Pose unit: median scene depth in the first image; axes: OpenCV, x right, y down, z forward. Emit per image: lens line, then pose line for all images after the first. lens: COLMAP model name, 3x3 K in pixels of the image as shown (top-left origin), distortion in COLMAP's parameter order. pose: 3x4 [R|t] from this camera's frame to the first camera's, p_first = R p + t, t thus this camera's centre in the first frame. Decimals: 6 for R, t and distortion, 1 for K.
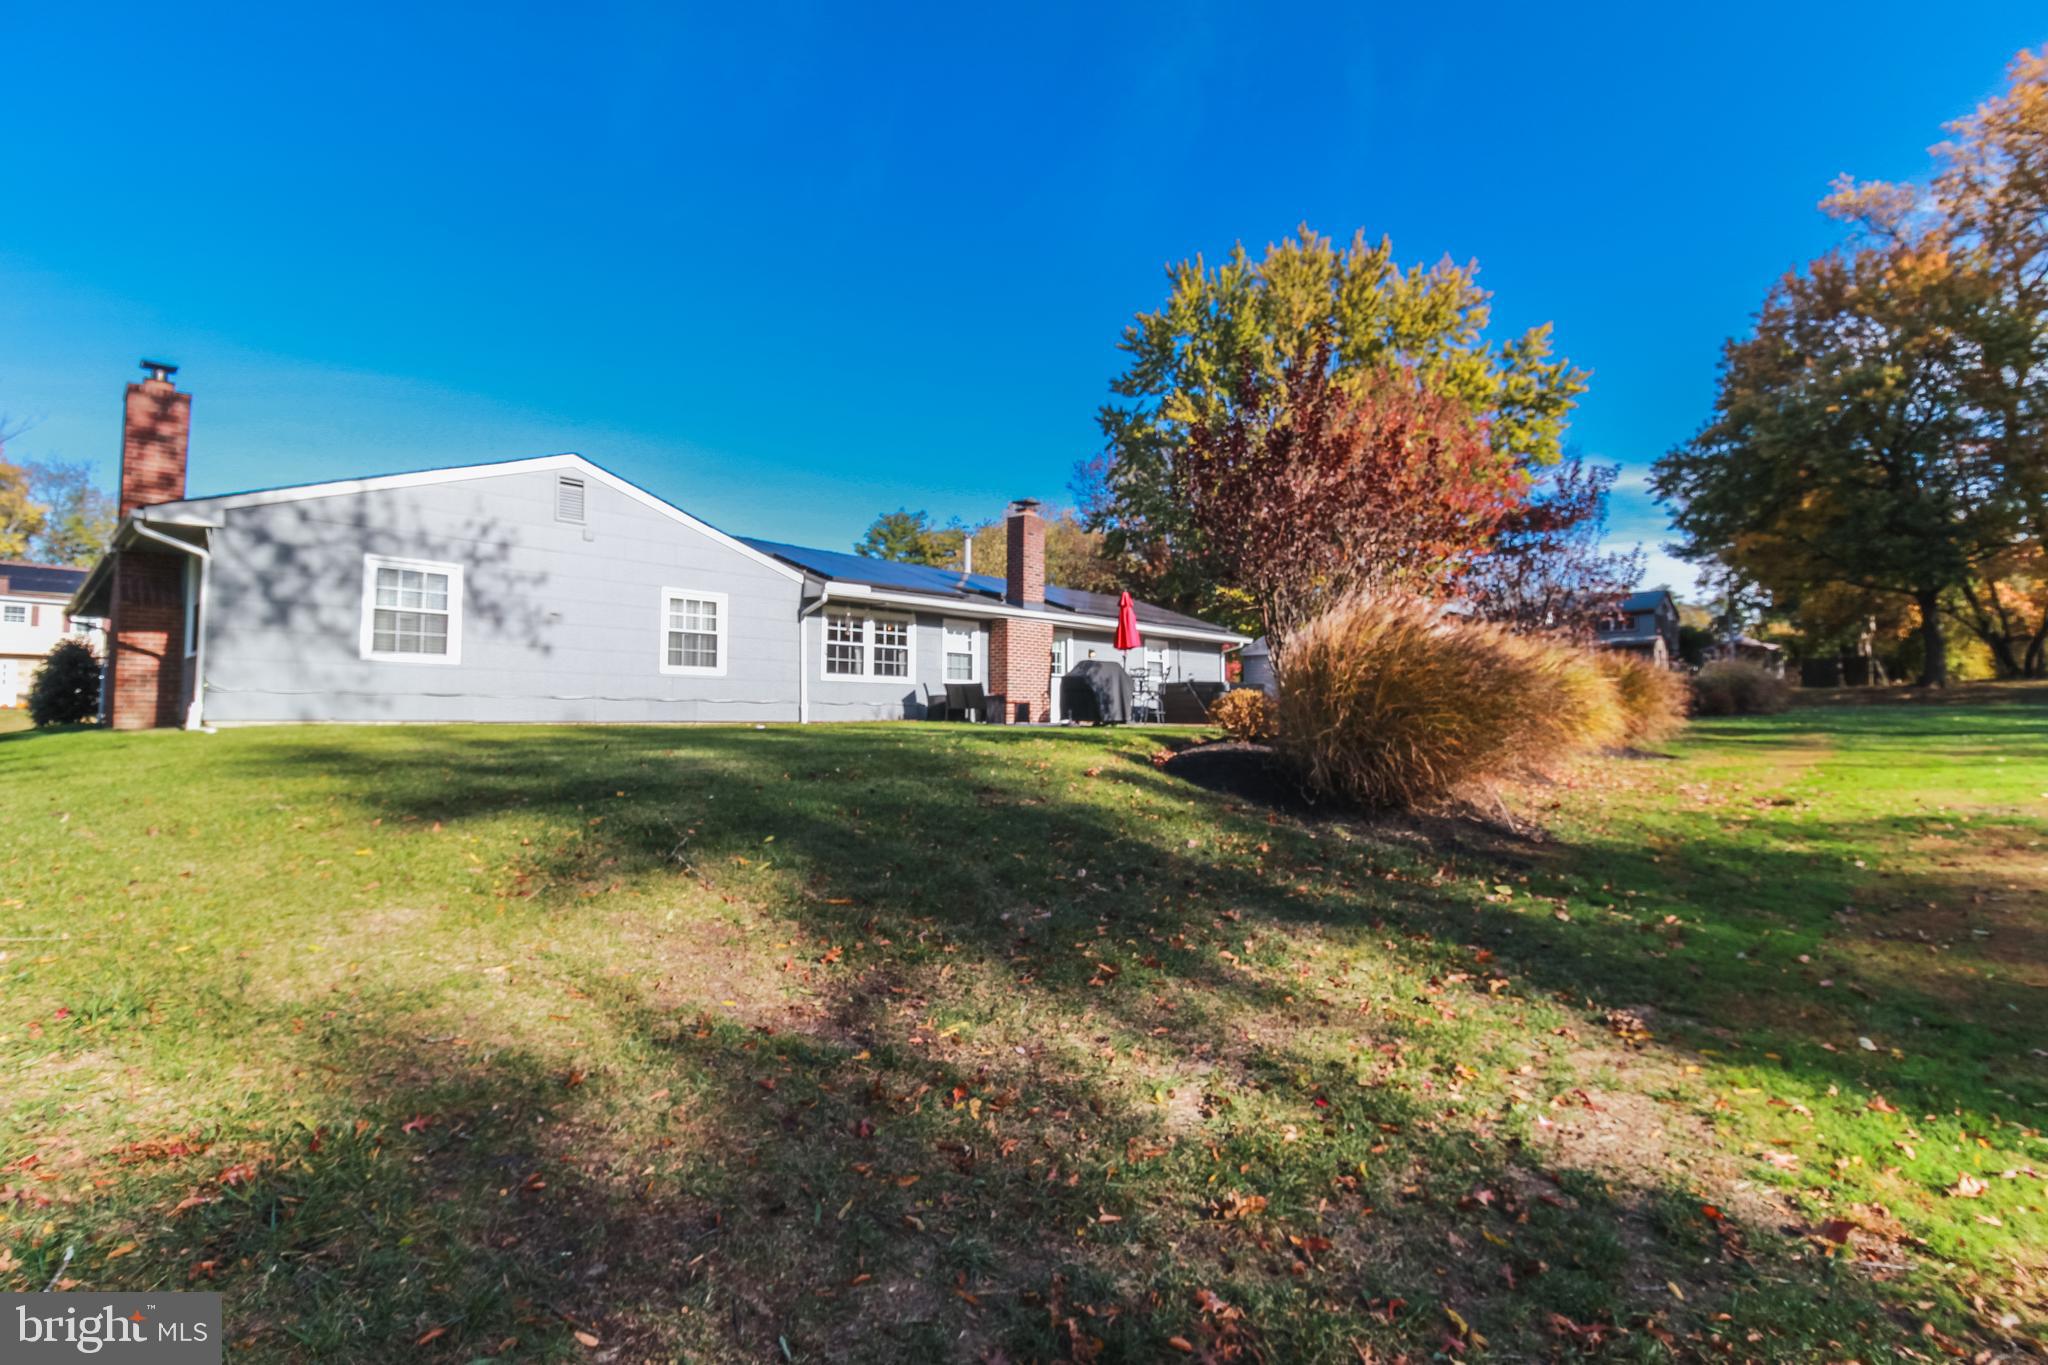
lens RADIAL K [[953.7, 0, 1017.1], [0, 953.7, 639.7], [0, 0, 1]] dist [-0.002772, -0.000332]
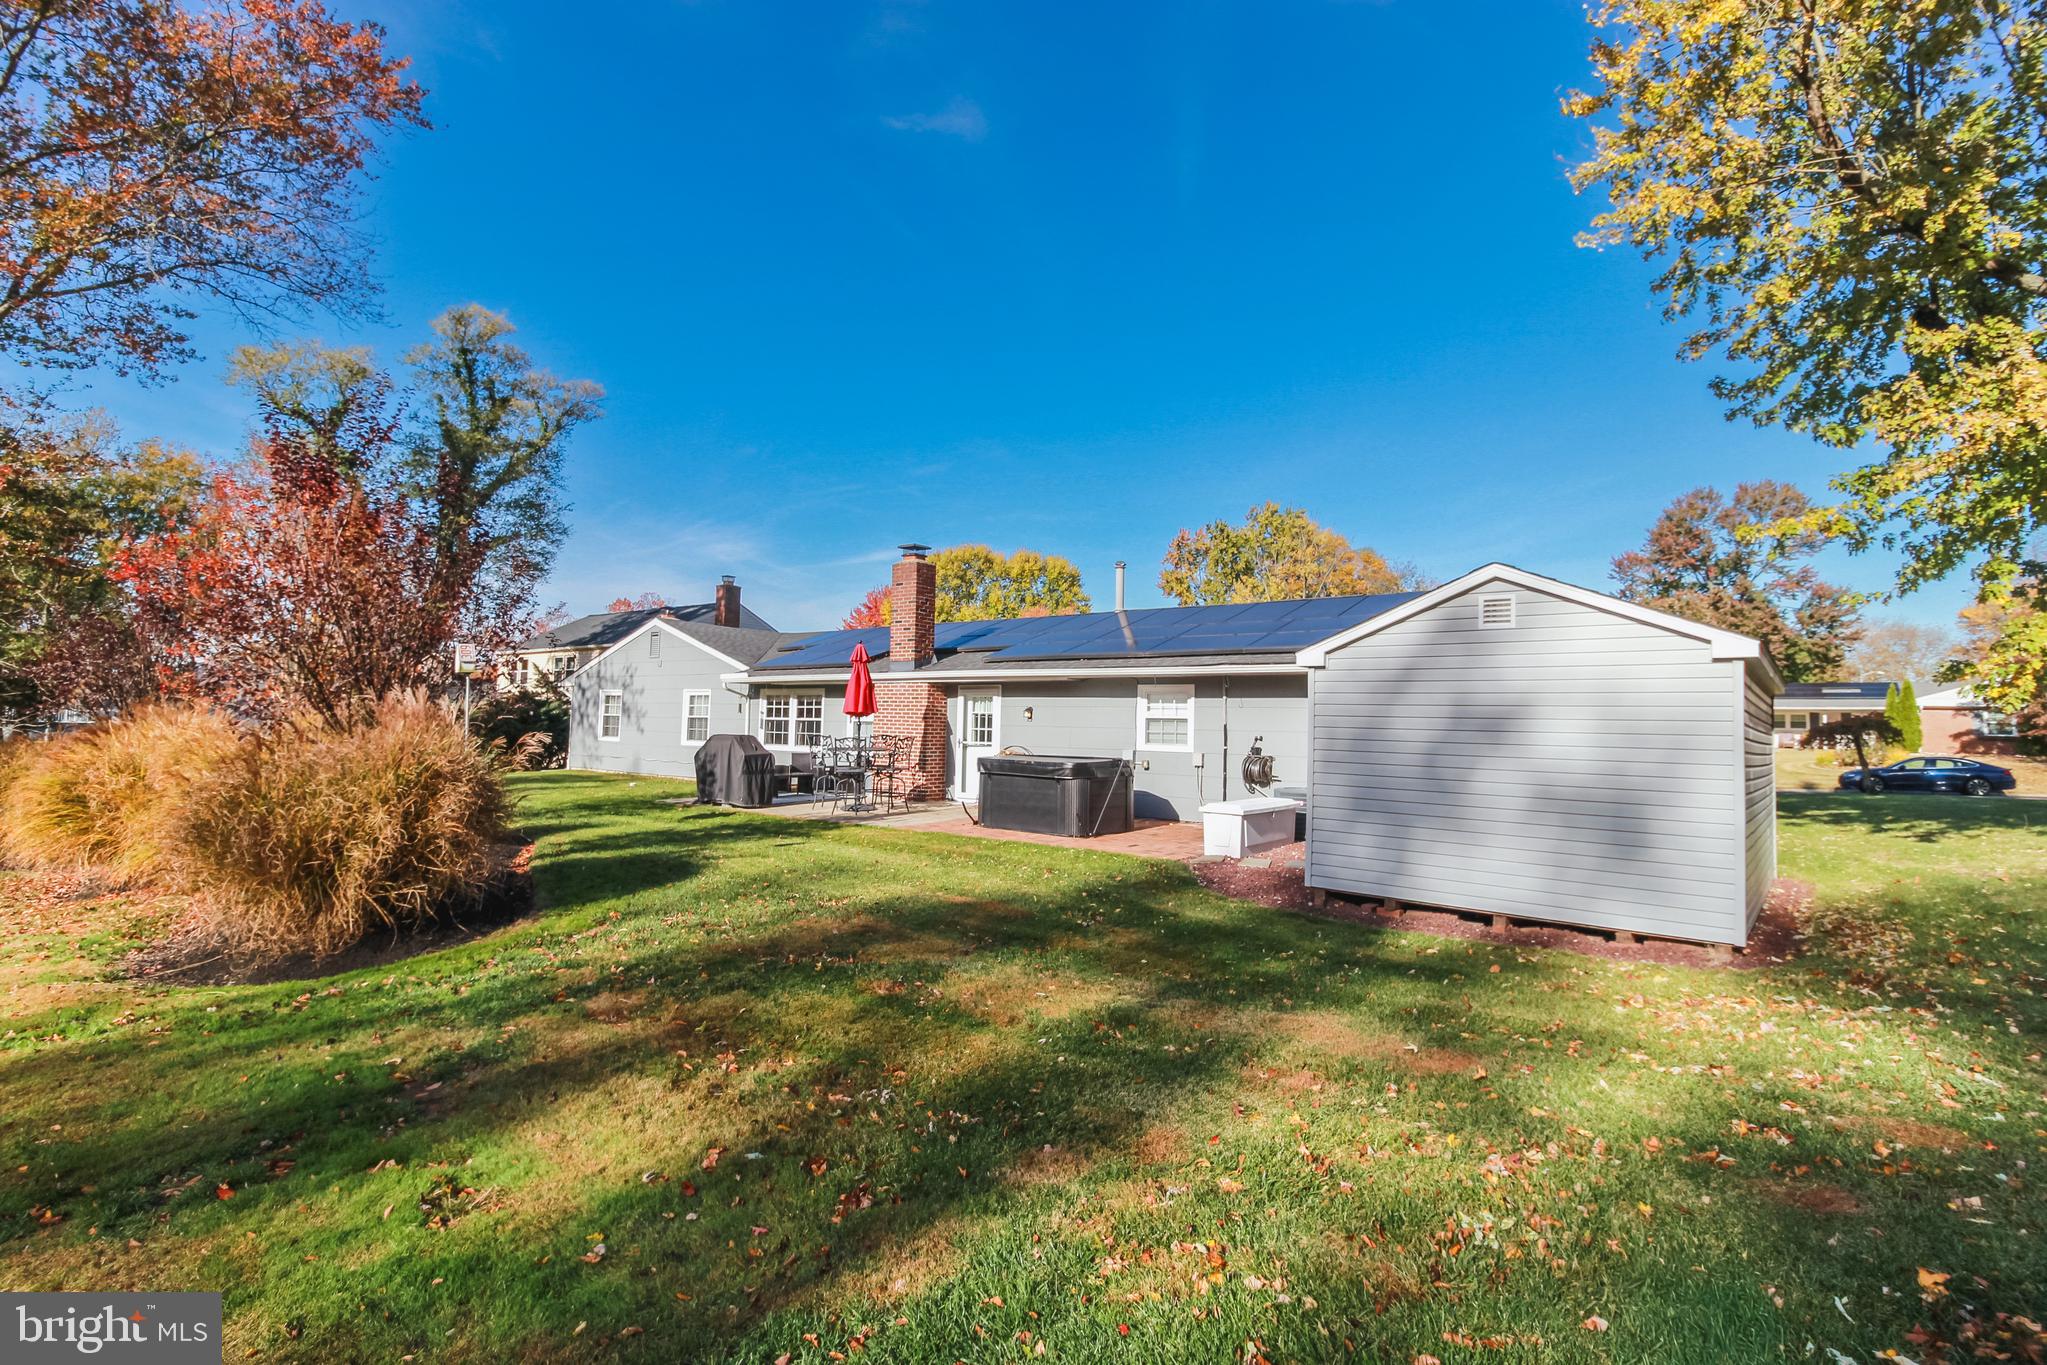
lens RADIAL K [[963.7, 0, 1022.9], [0, 963.7, 667.6], [0, 0, 1]] dist [-0.002540, -0.000526]
pose [[0.101403, -0.065506, -0.992686, 1.409532], [0.059576, 0.996439, -0.059668, 0.040820], [0.993060, -0.053089, 0.104945, 1.580667]]
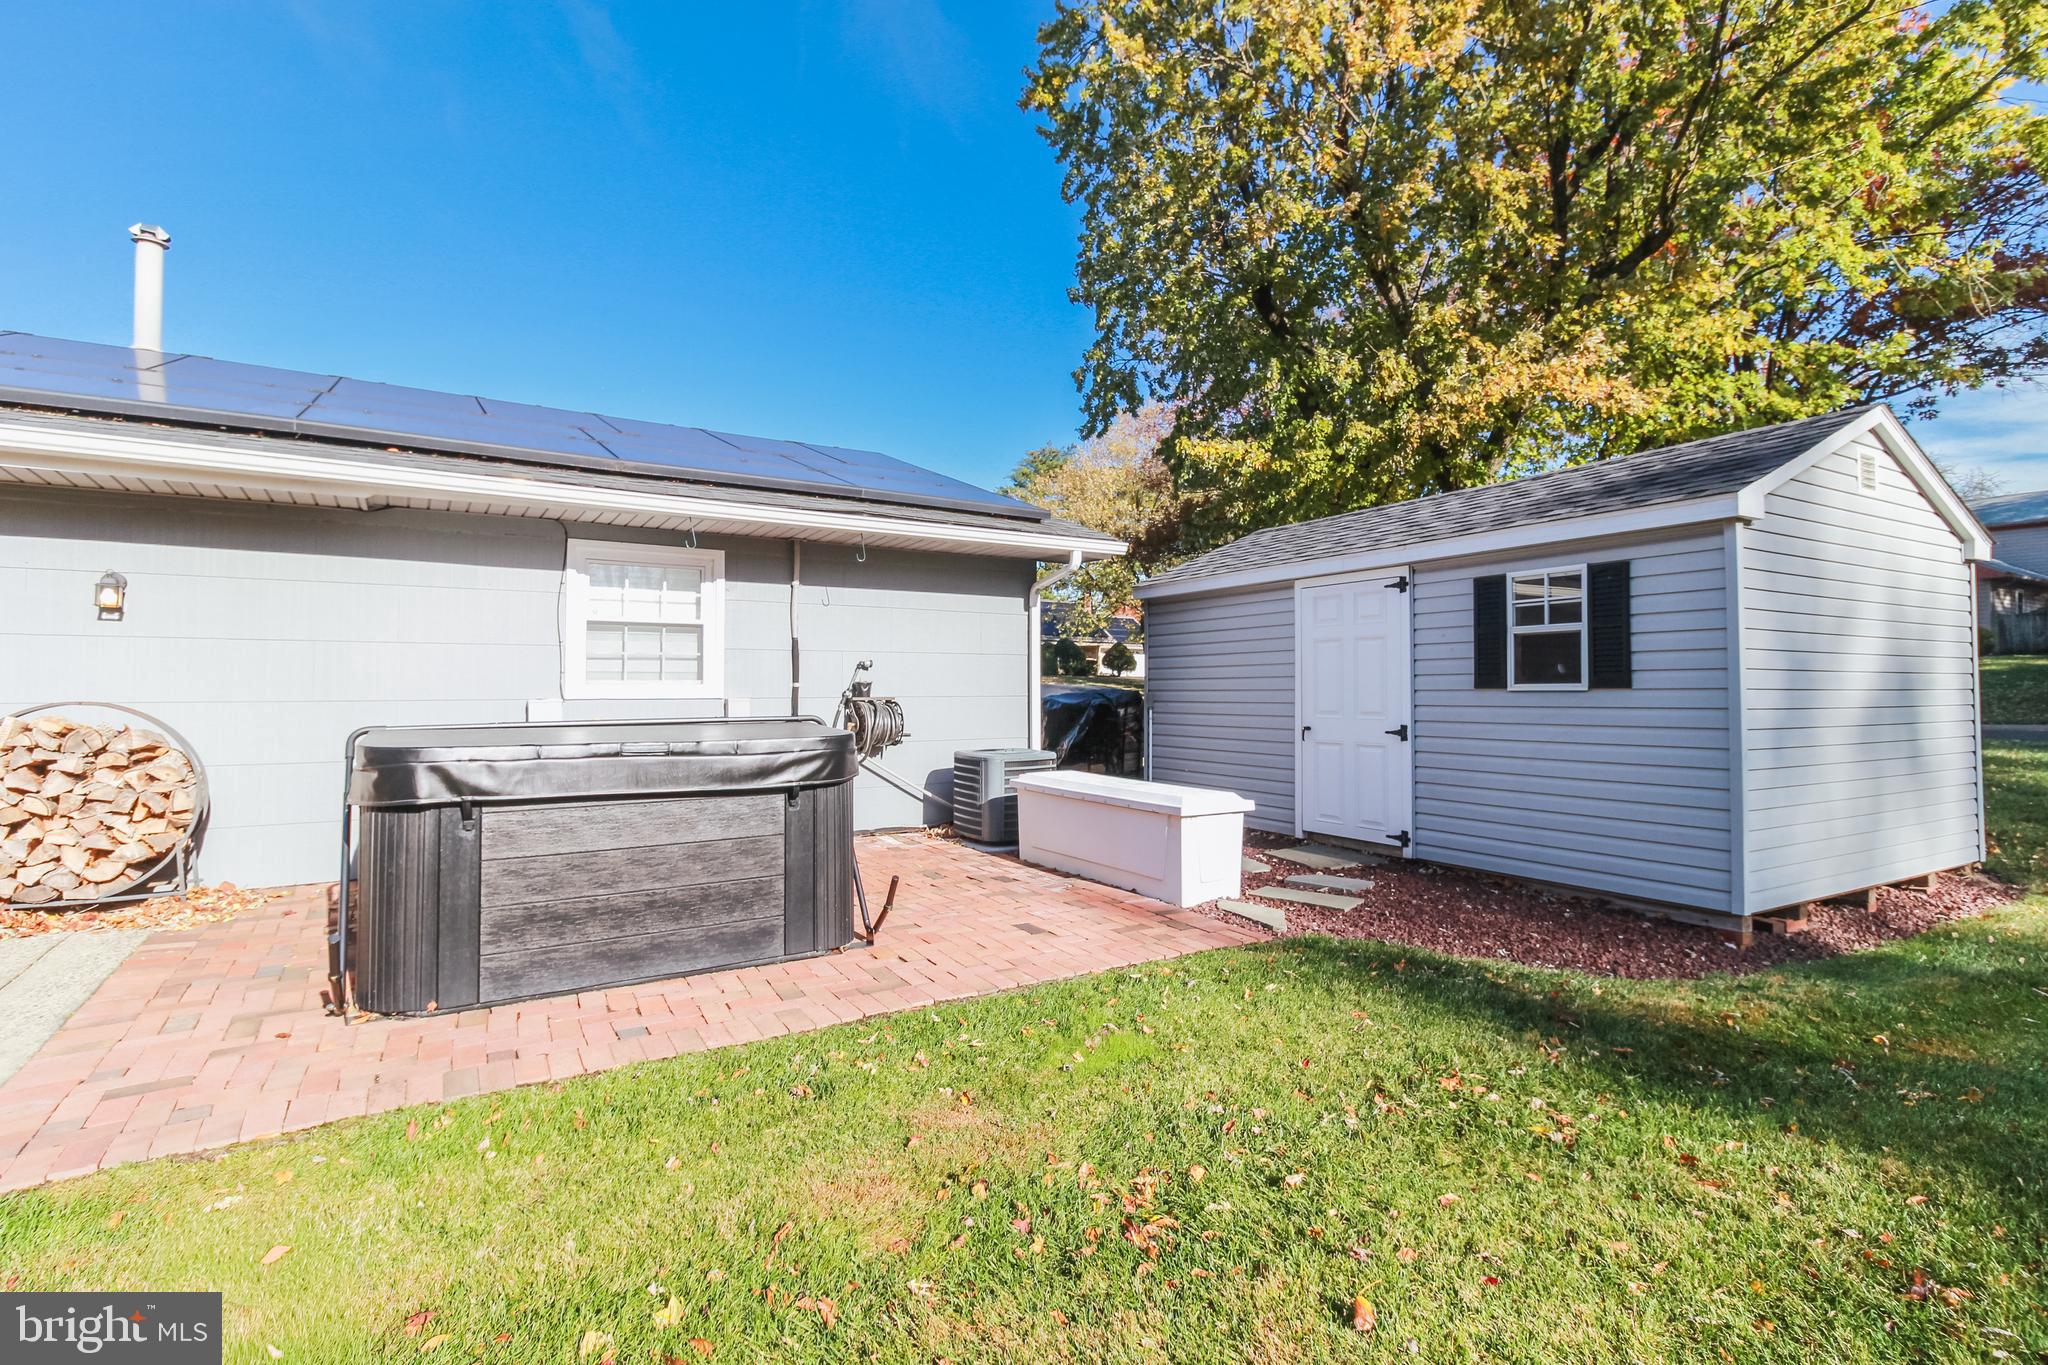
lens RADIAL K [[964.2, 0, 1023.4], [0, 964.2, 667.6], [0, 0, 1]] dist [-0.002540, -0.000526]
pose [[0.961752, -0.018404, -0.273301, 0.609330], [0.031196, 0.998608, 0.042535, 0.051203], [0.272138, -0.049434, 0.960988, 1.438316]]
